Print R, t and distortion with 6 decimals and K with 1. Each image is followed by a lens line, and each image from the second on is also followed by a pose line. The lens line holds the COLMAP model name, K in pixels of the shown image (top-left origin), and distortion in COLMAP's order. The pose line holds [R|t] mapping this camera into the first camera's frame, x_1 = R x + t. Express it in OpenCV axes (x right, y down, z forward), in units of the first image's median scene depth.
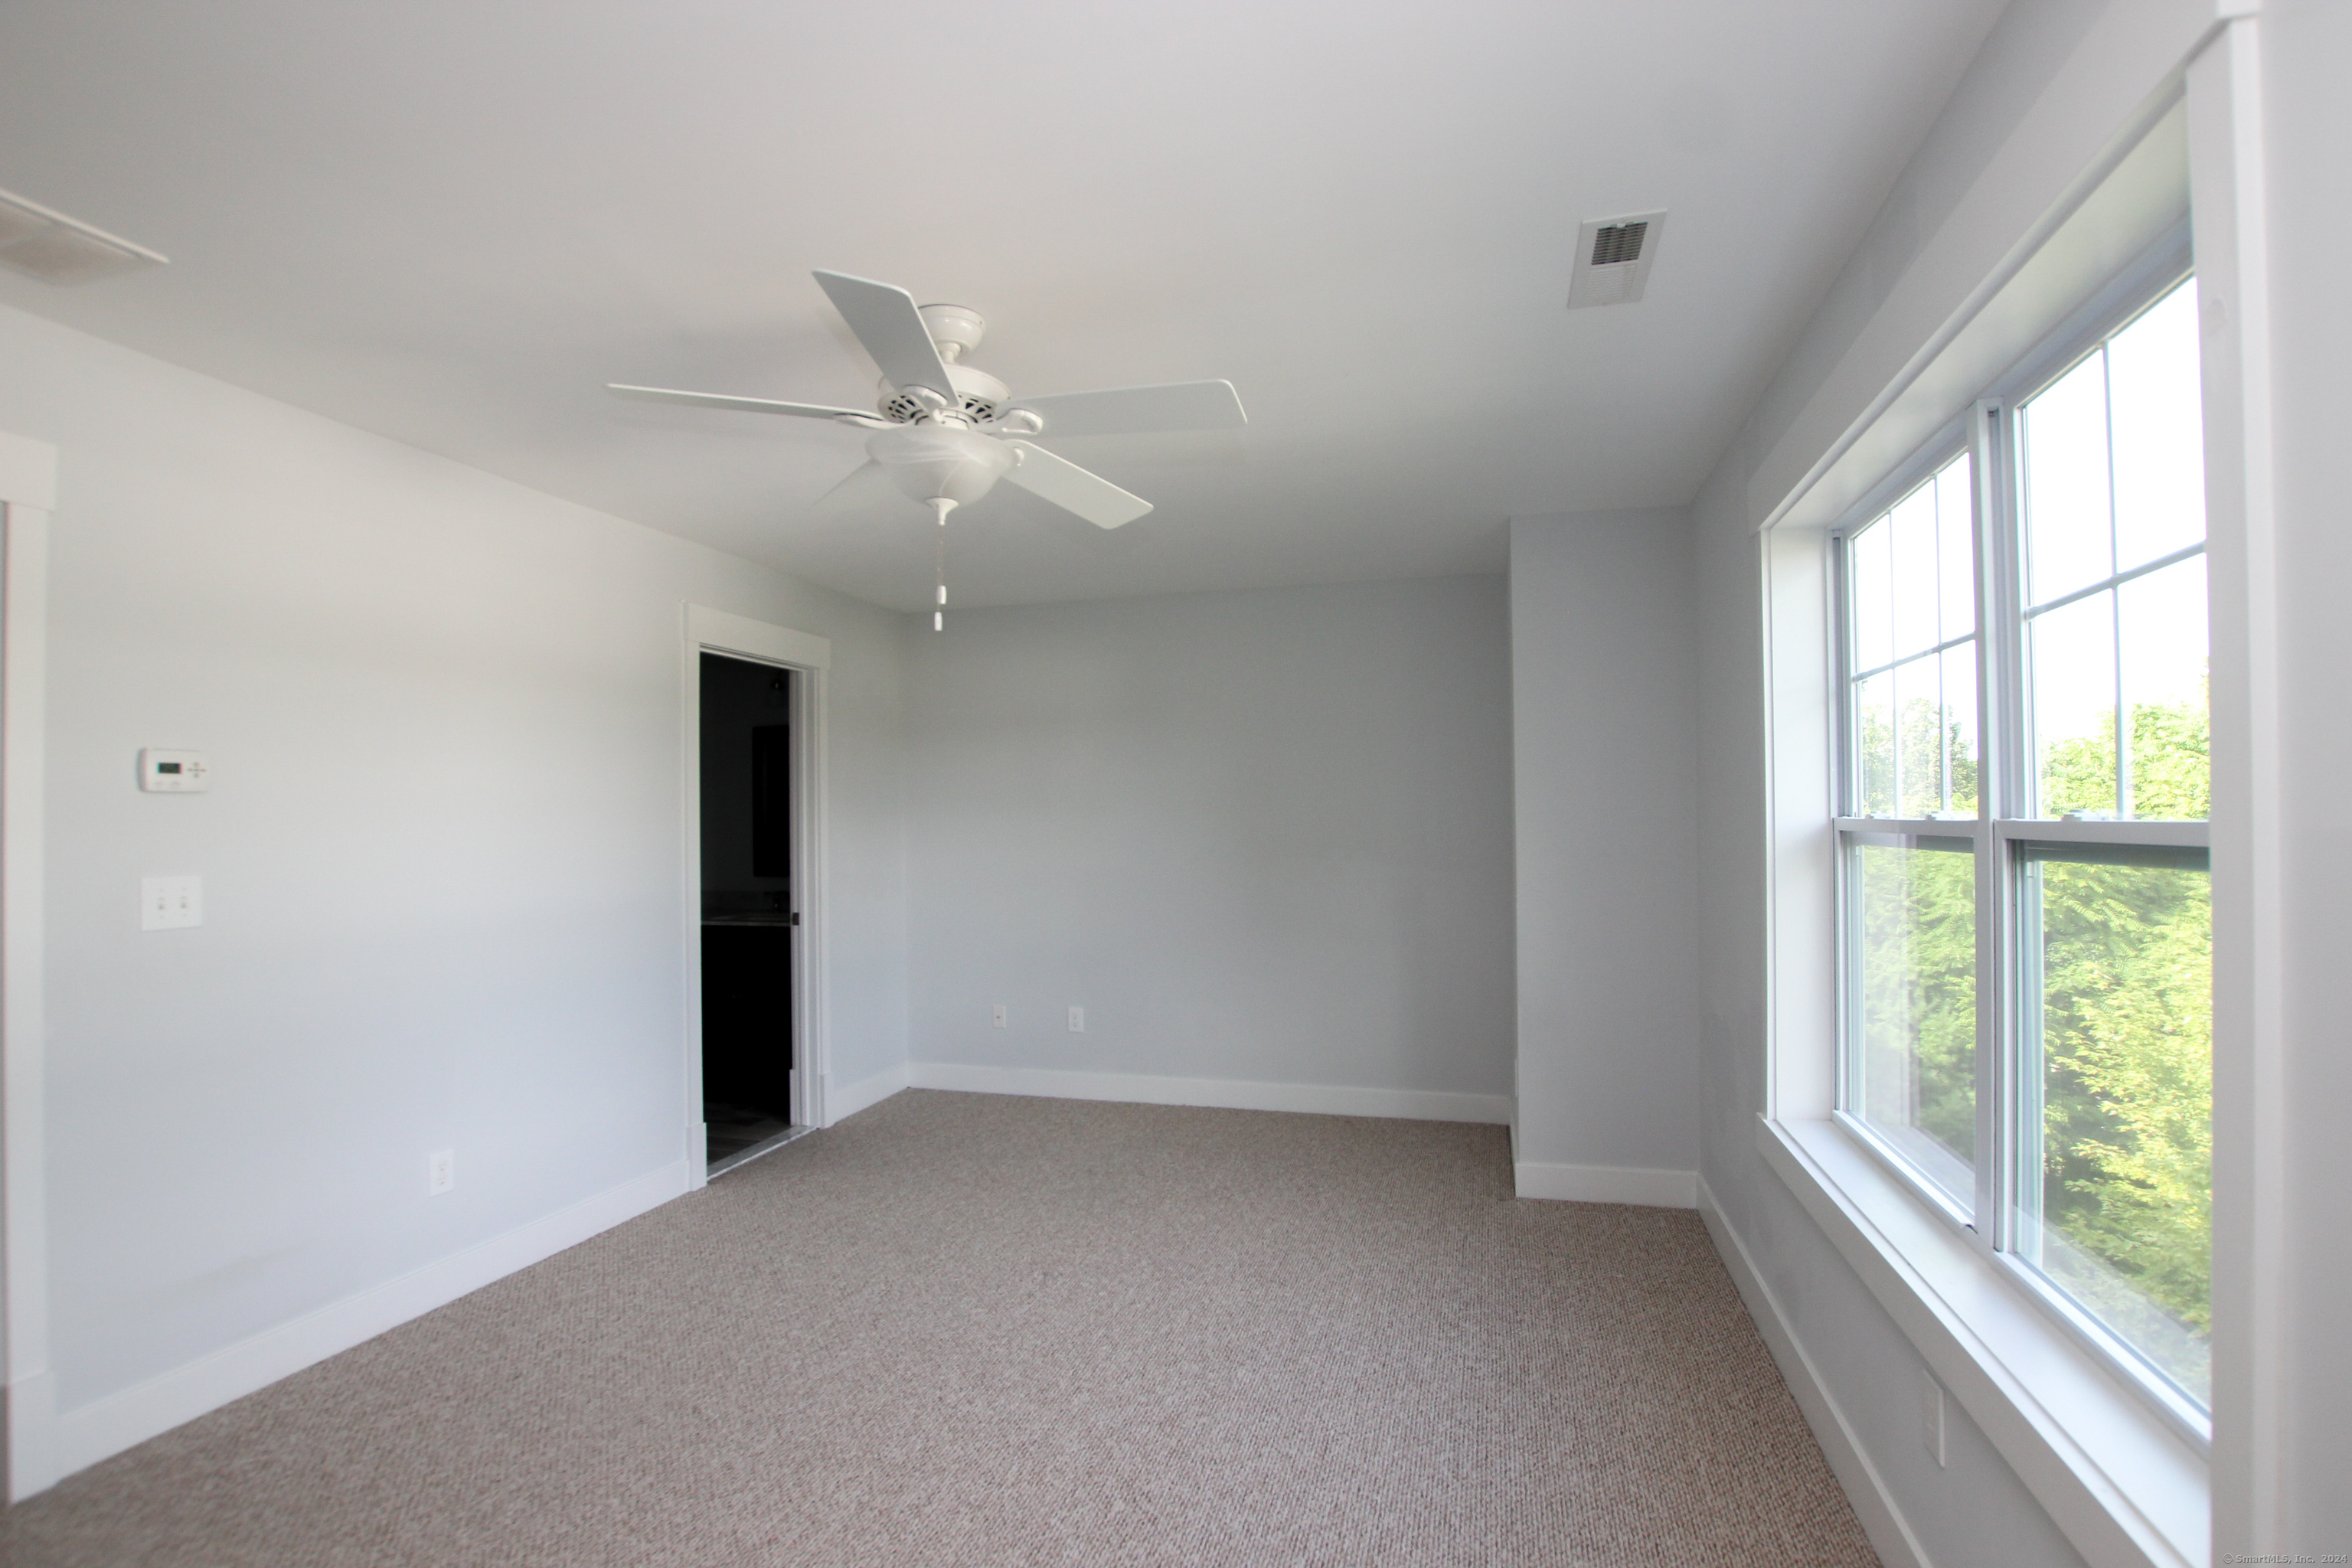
lens RADIAL K [[1074.4, 0, 1187.7], [0, 1074.4, 811.0], [0, 0, 1]] dist [-0.026795, 0.000994]
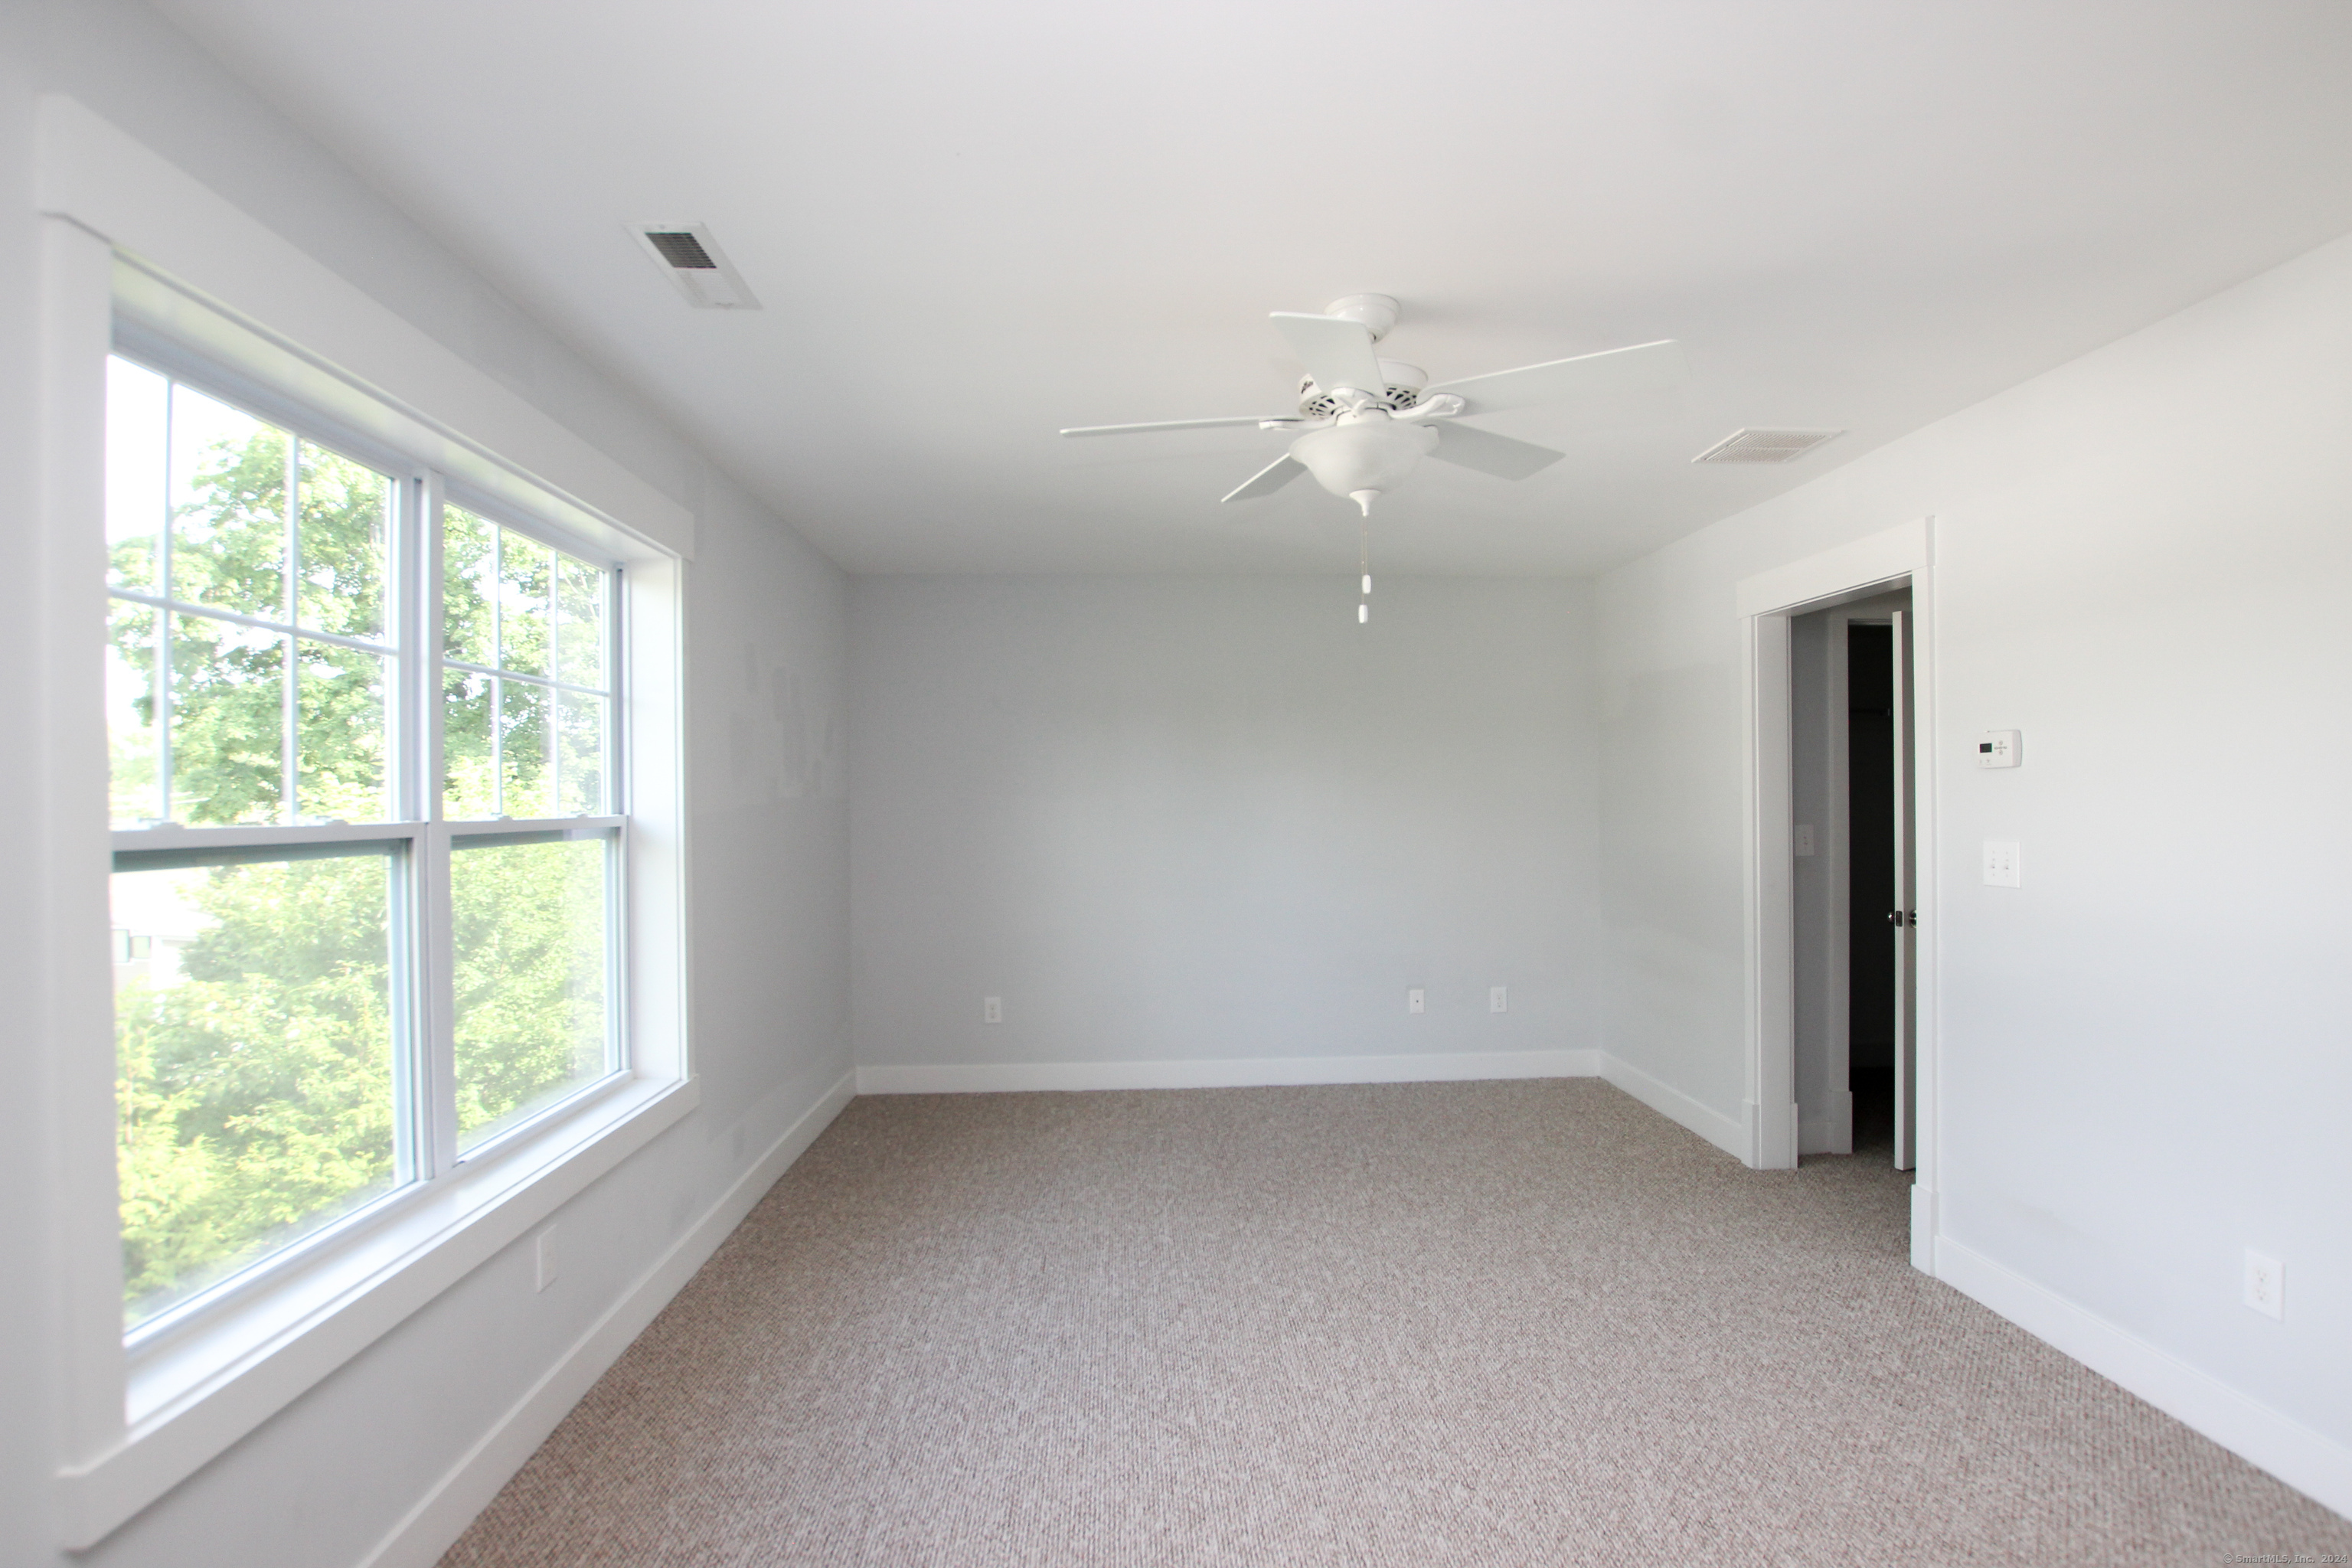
lens RADIAL K [[1074.4, 0, 1187.7], [0, 1074.4, 811.0], [0, 0, 1]] dist [-0.026795, 0.000994]
pose [[-0.942998, 0.020884, -0.332142, 0.264109], [0.021709, 0.999764, 0.001227, 0.008394], [0.332089, -0.006054, -0.943228, 1.830364]]
